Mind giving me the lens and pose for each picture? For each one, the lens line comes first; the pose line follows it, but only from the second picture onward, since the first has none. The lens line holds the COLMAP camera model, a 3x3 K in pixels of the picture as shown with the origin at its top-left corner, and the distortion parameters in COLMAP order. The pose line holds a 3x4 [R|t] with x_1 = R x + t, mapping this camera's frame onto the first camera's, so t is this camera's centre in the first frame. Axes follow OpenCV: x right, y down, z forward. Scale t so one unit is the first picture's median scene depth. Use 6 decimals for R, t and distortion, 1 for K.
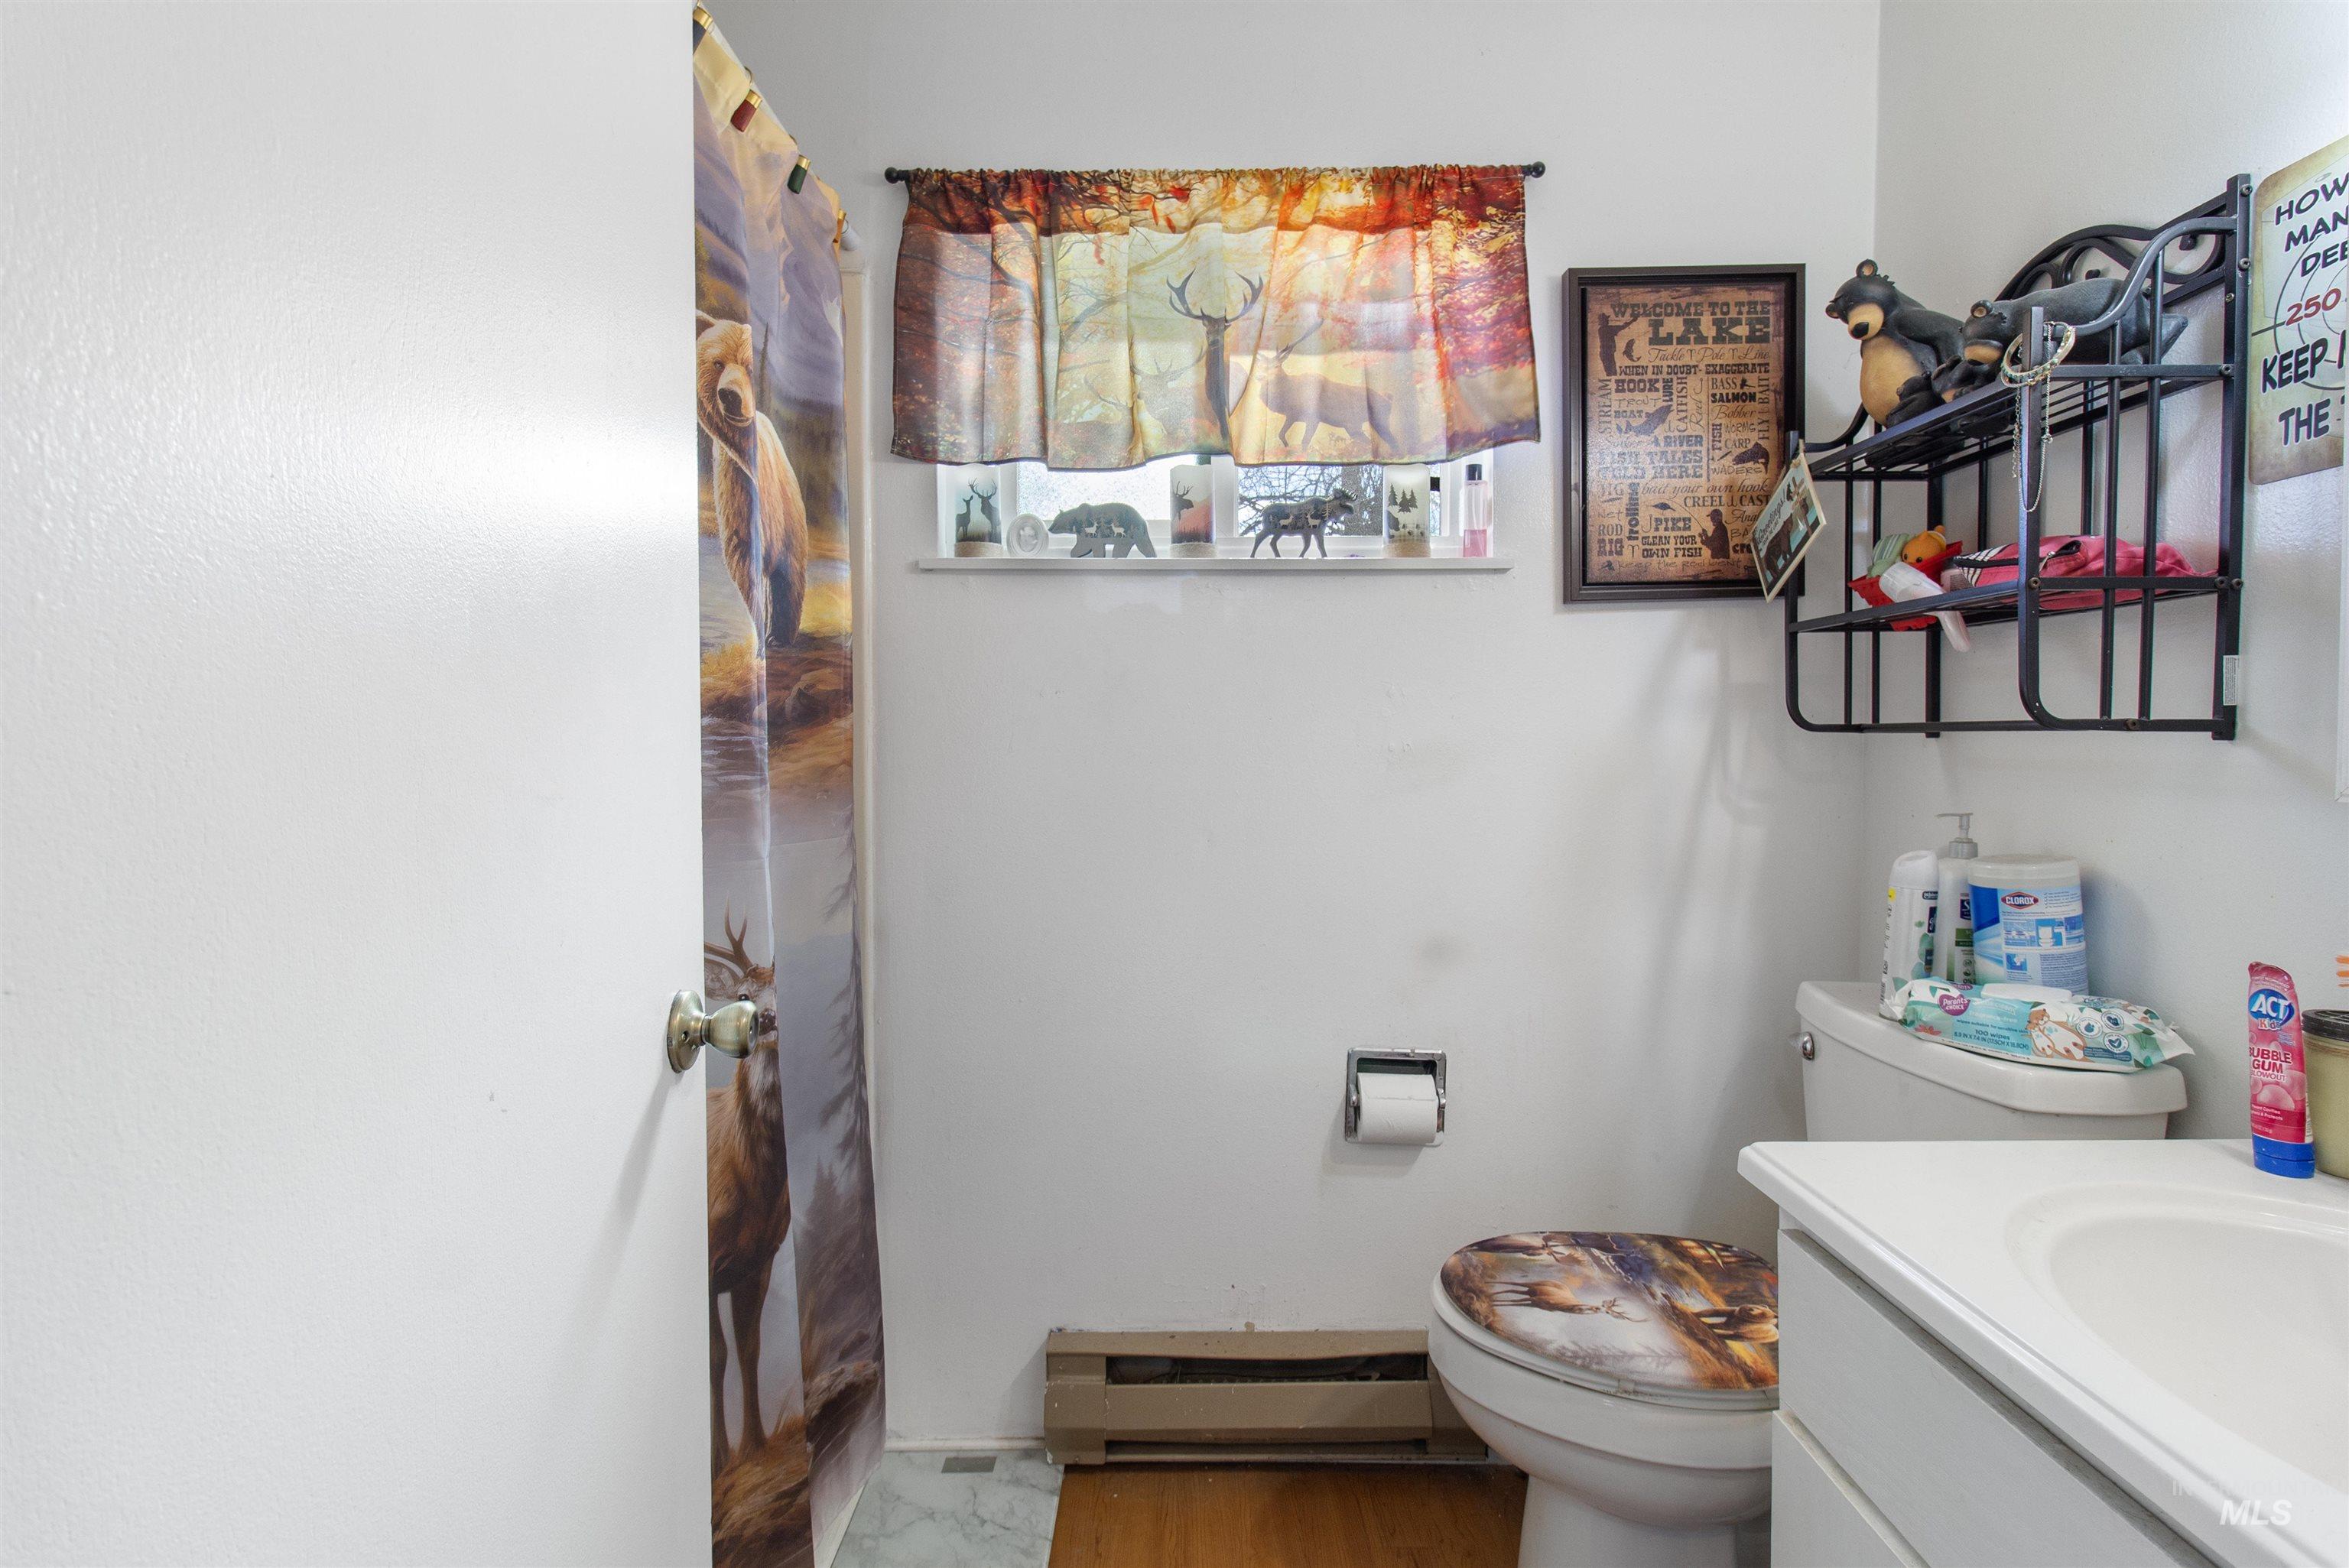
lens RADIAL K [[1101.0, 0, 1183.9], [0, 1101.0, 773.2], [0, 0, 1]] dist [-0.001386, 0.002054]
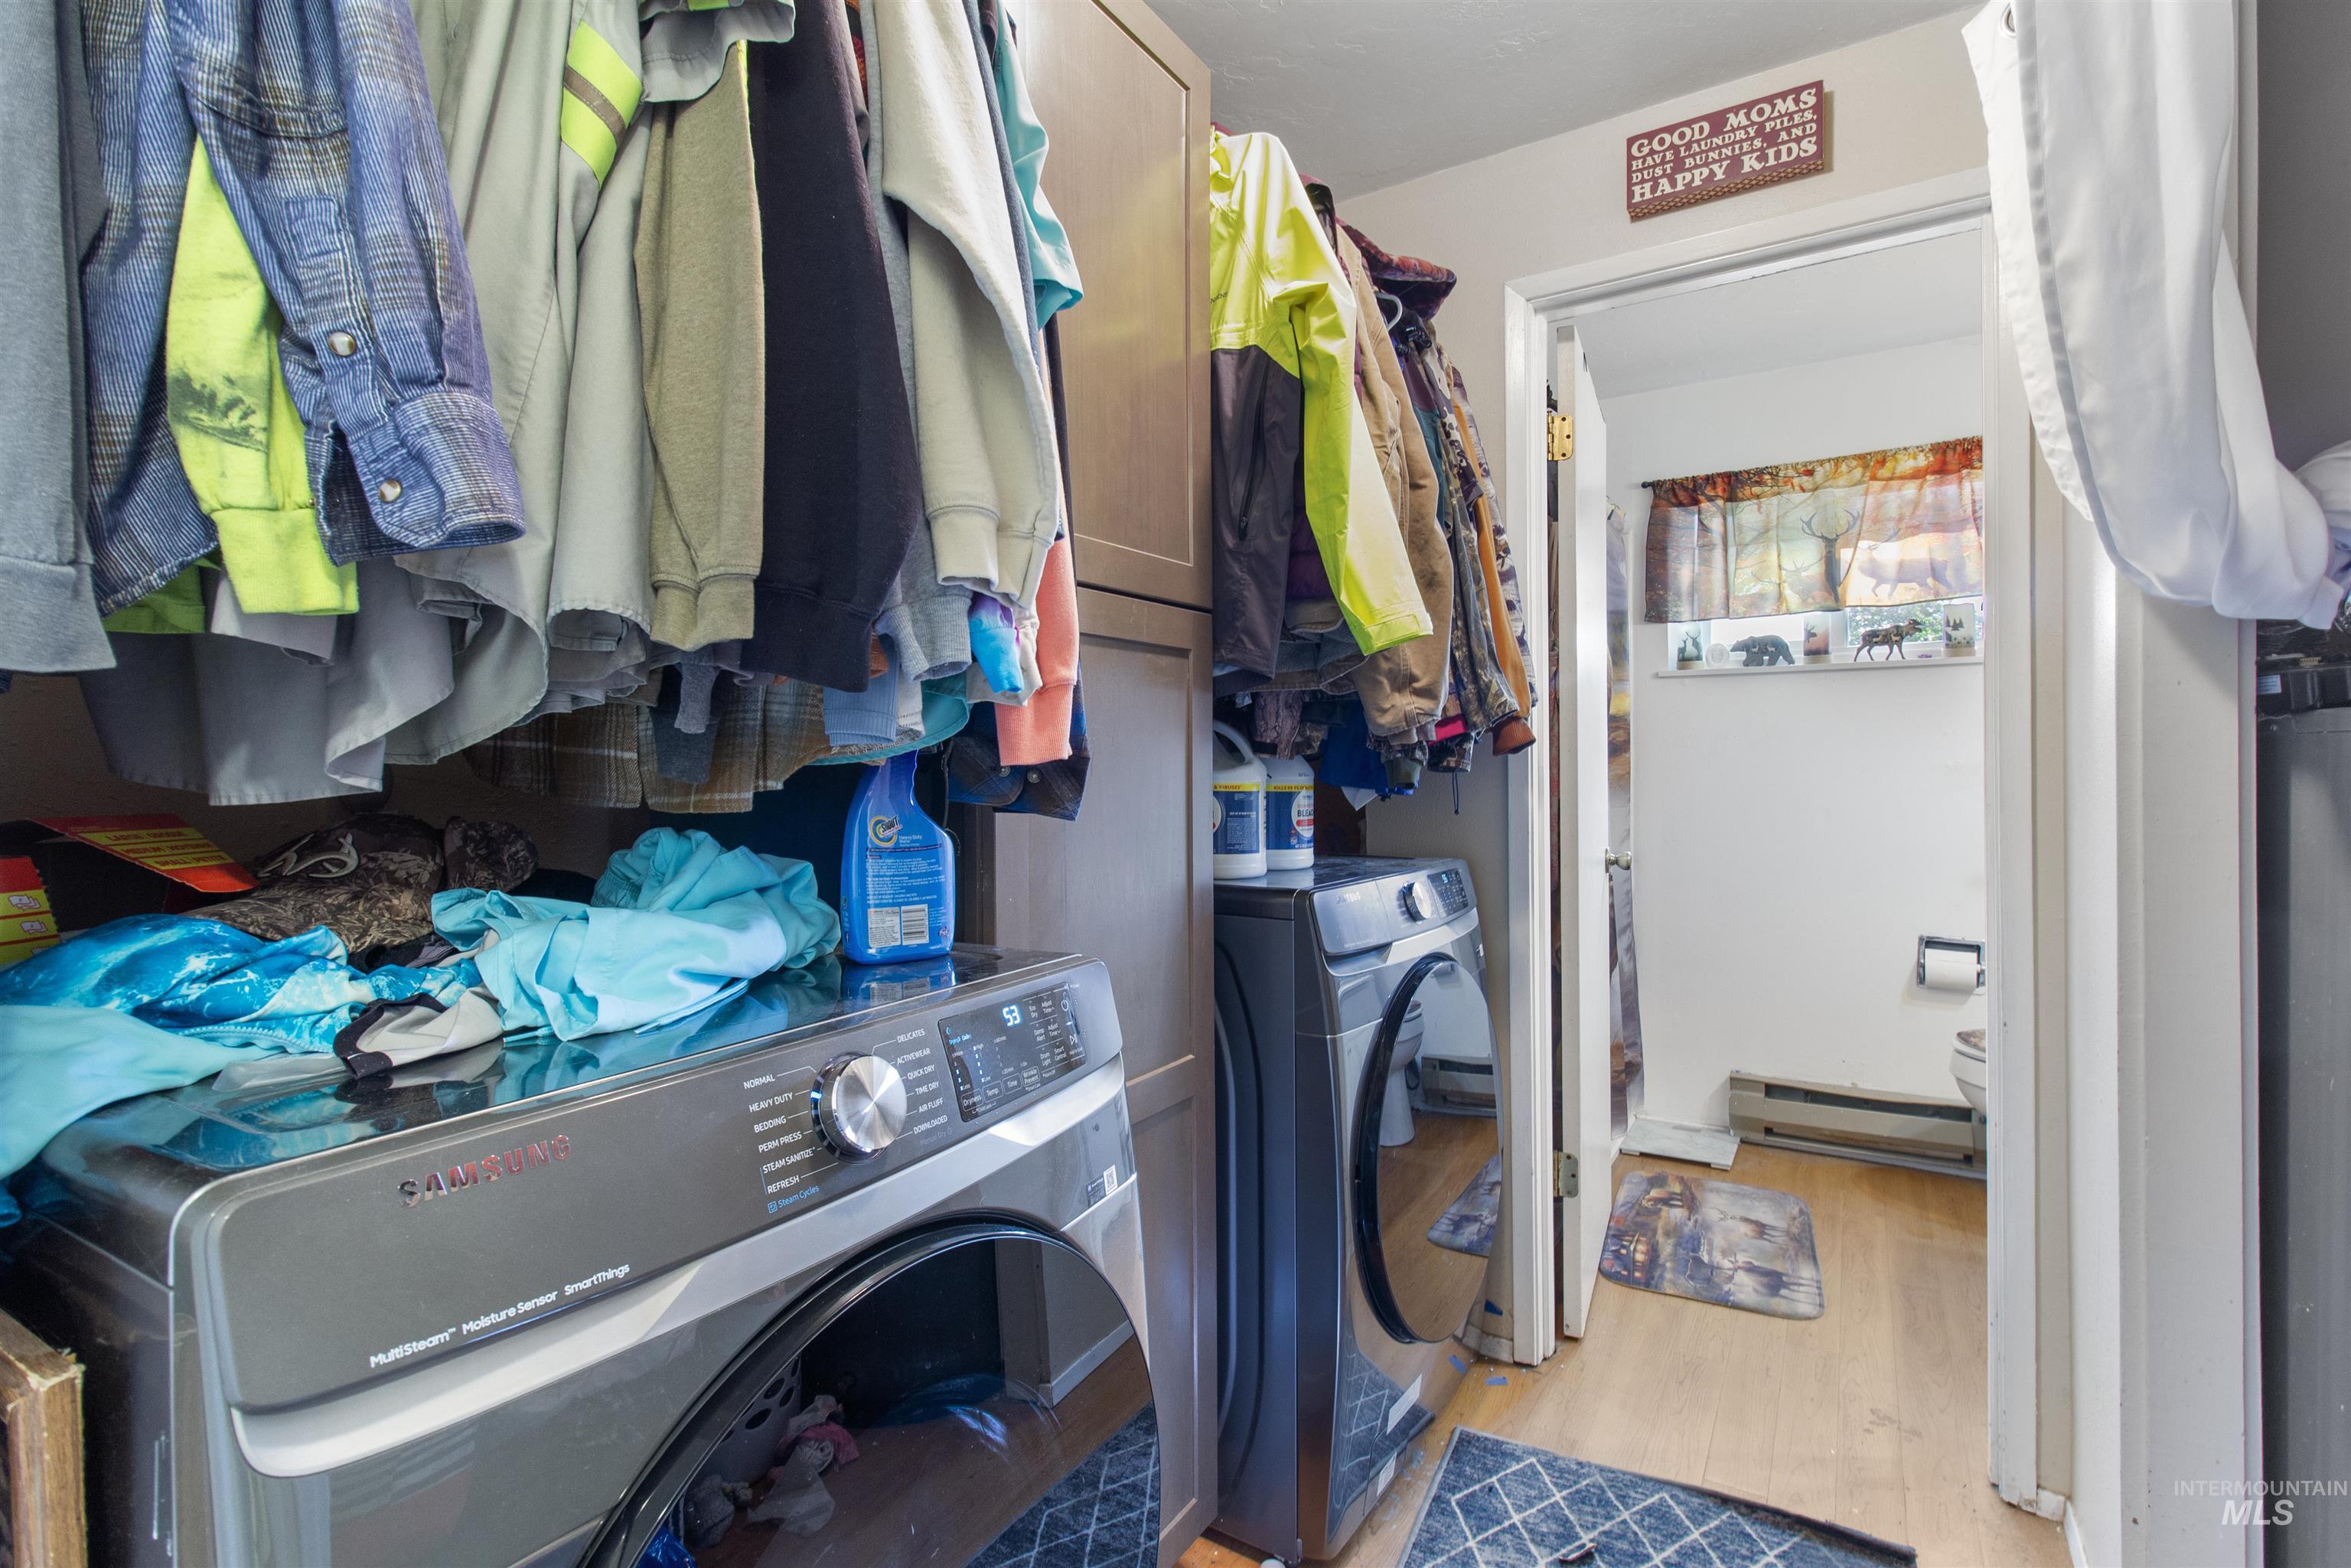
lens RADIAL K [[1102.0, 0, 1178.9], [0, 1102.0, 779.0], [0, 0, 1]] dist [-0.001386, 0.002054]
pose [[0.845268, -0.001788, -0.534340, 0.093981], [-0.010225, 0.999757, -0.019519, 0.048316], [0.534245, 0.021963, 0.845044, -1.176557]]
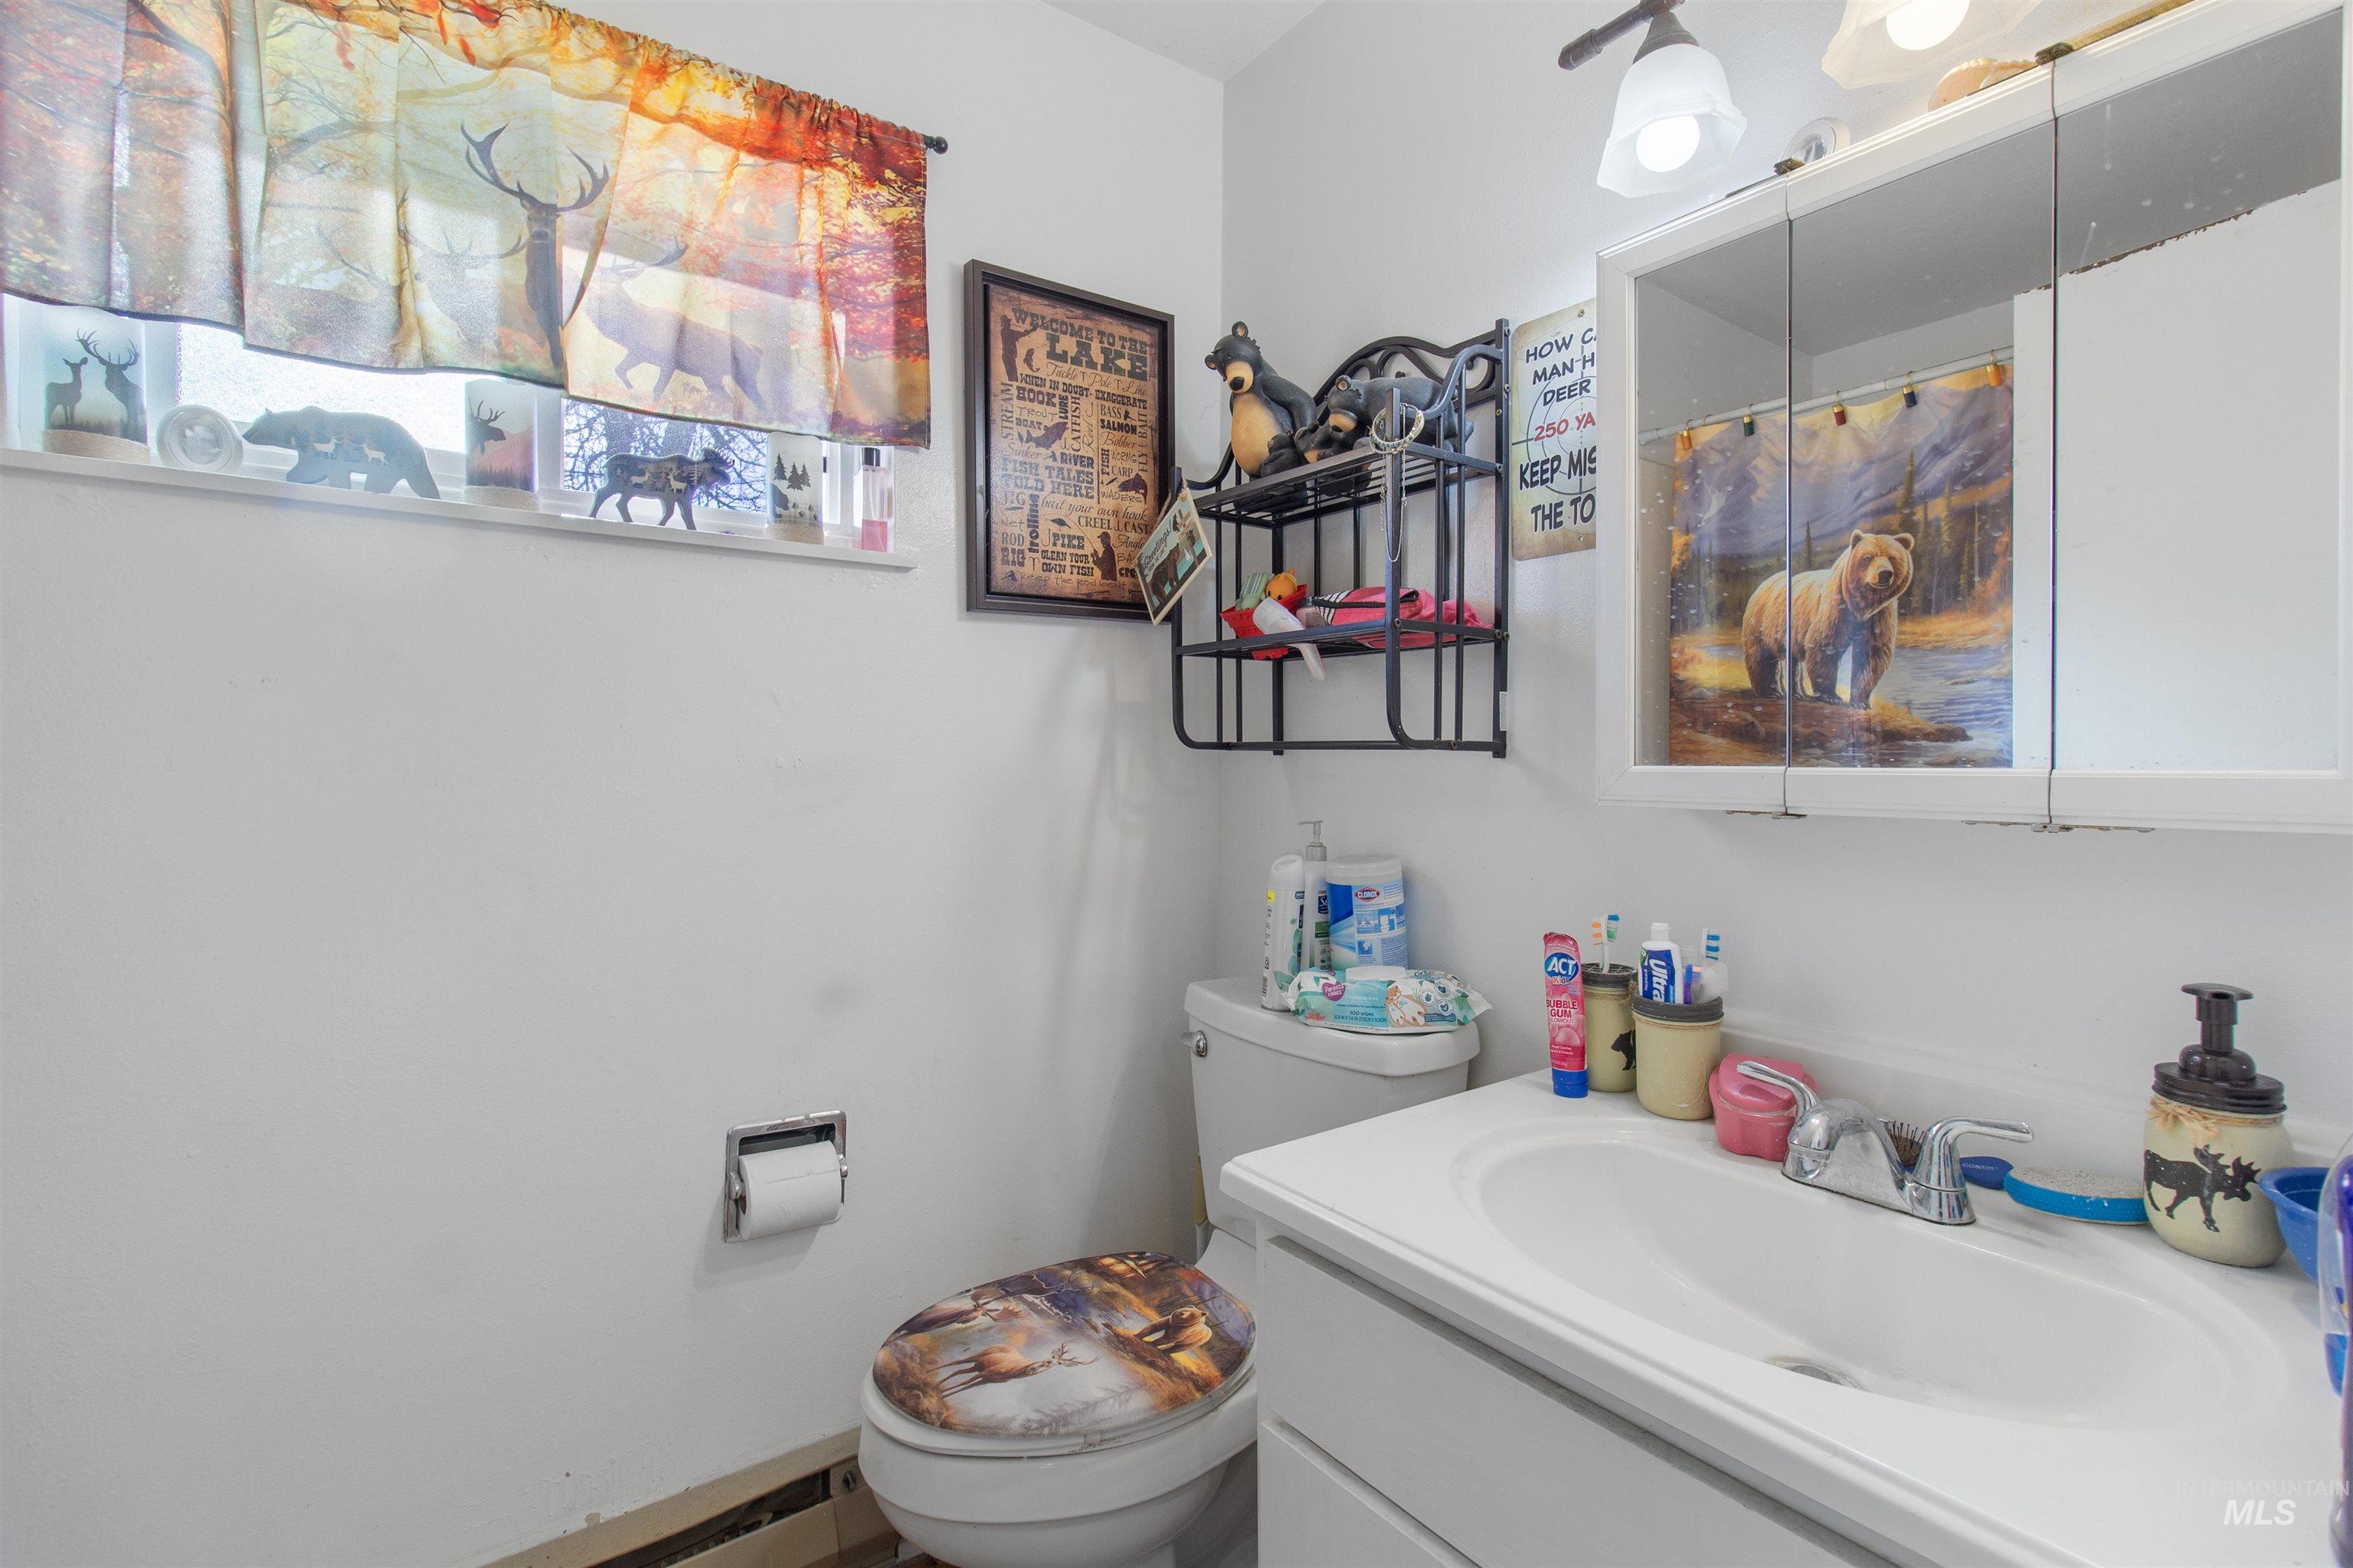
lens RADIAL K [[1103.0, 0, 1196.3], [0, 1103.0, 769.5], [0, 0, 1]] dist [-0.001386, 0.002054]
pose [[0.798398, -0.002068, 0.602126, -0.069131], [0.013437, 0.999806, -0.014385, -0.001920], [-0.601980, 0.019576, 0.798271, 0.130087]]
